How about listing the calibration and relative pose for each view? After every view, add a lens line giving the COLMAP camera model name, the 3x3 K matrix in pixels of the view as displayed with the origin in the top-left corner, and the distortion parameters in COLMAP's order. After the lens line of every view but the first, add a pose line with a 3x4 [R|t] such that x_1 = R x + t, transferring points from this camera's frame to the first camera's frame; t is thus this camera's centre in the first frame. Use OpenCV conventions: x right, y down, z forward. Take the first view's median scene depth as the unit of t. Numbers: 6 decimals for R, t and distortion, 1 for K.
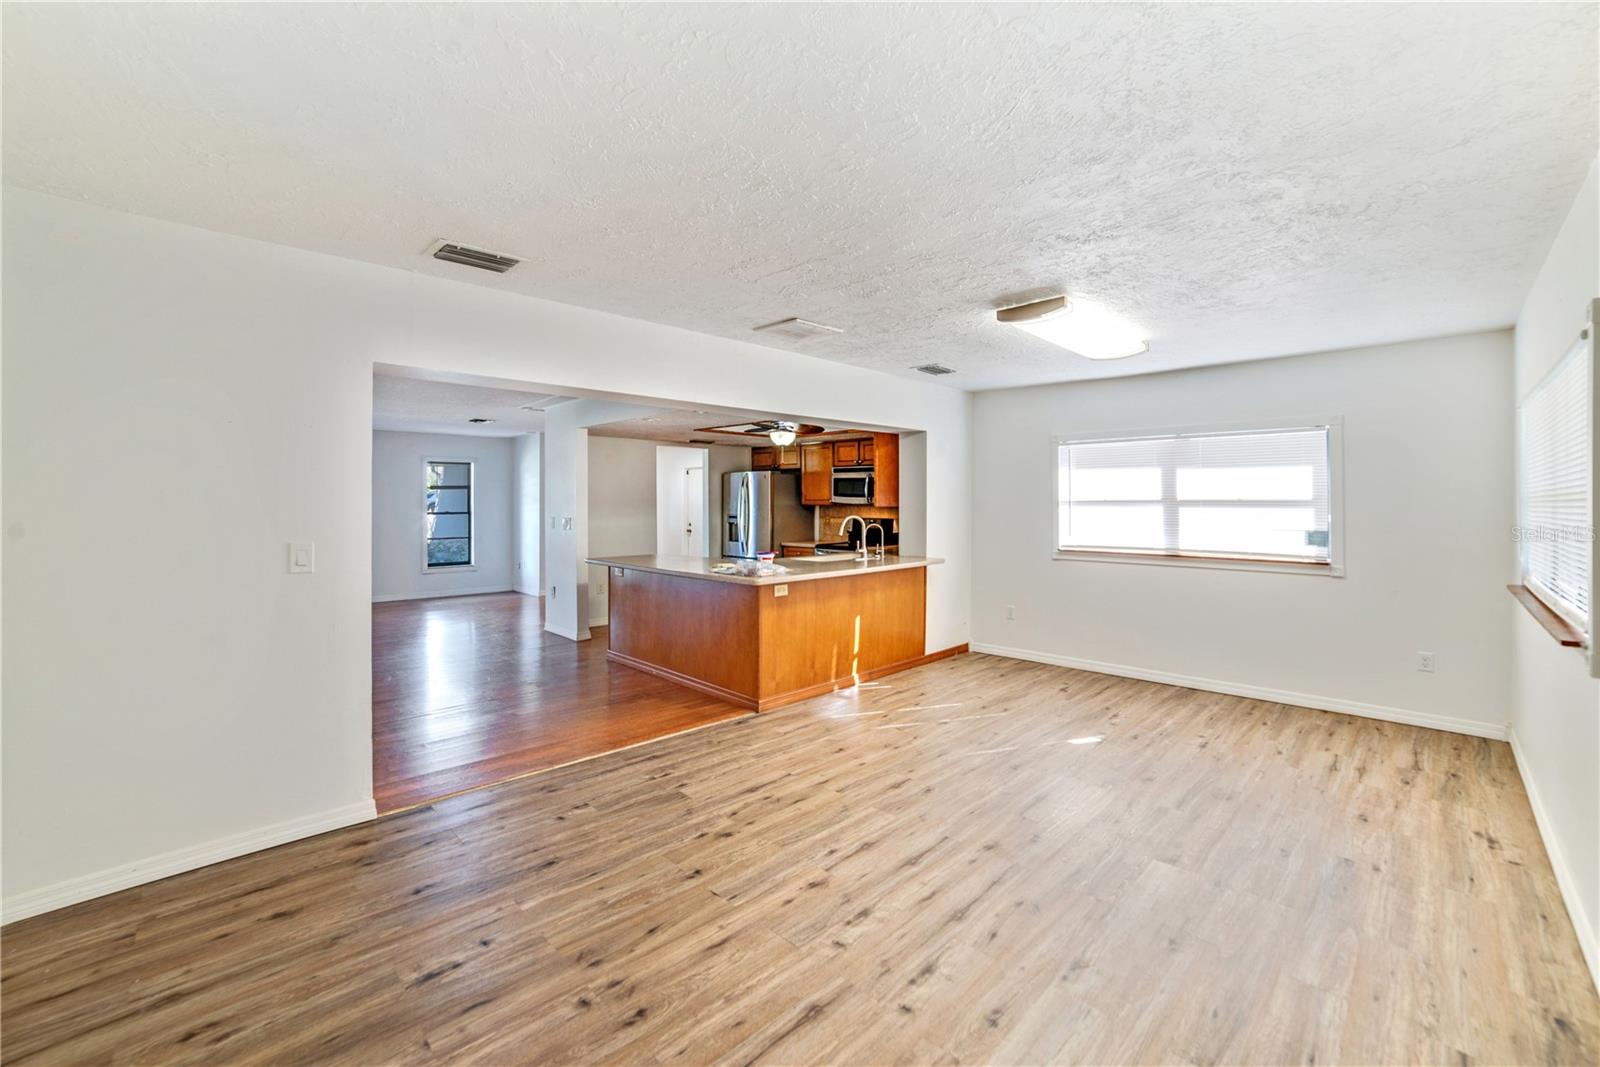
lens RADIAL K [[666.2, 0, 800.3], [0, 666.2, 505.5], [0, 0, 1]] dist [-0.069672, 0.028287]
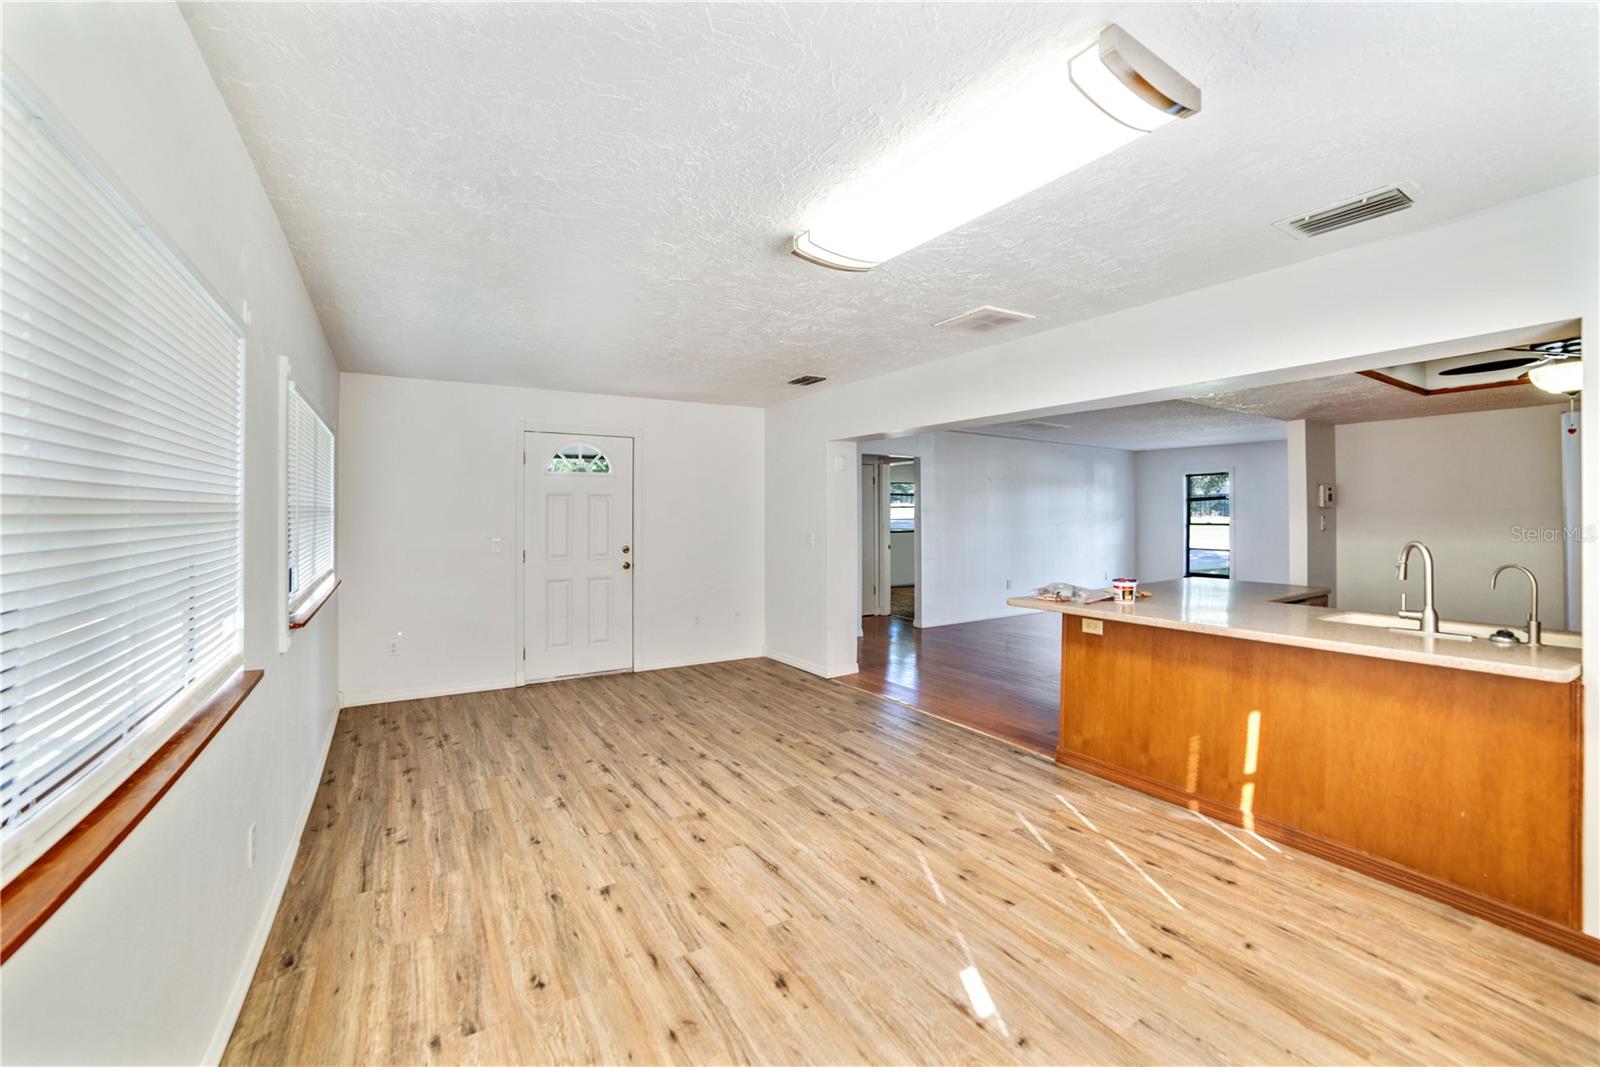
lens RADIAL K [[682.8, 0, 802.1], [0, 682.8, 518.8], [0, 0, 1]] dist [-0.070146, 0.035948]
pose [[-0.243028, -0.000215, -0.970019, 1.154392], [0.005333, 0.999985, -0.001557, 0.000224], [0.970005, -0.005551, -0.243023, 1.202272]]
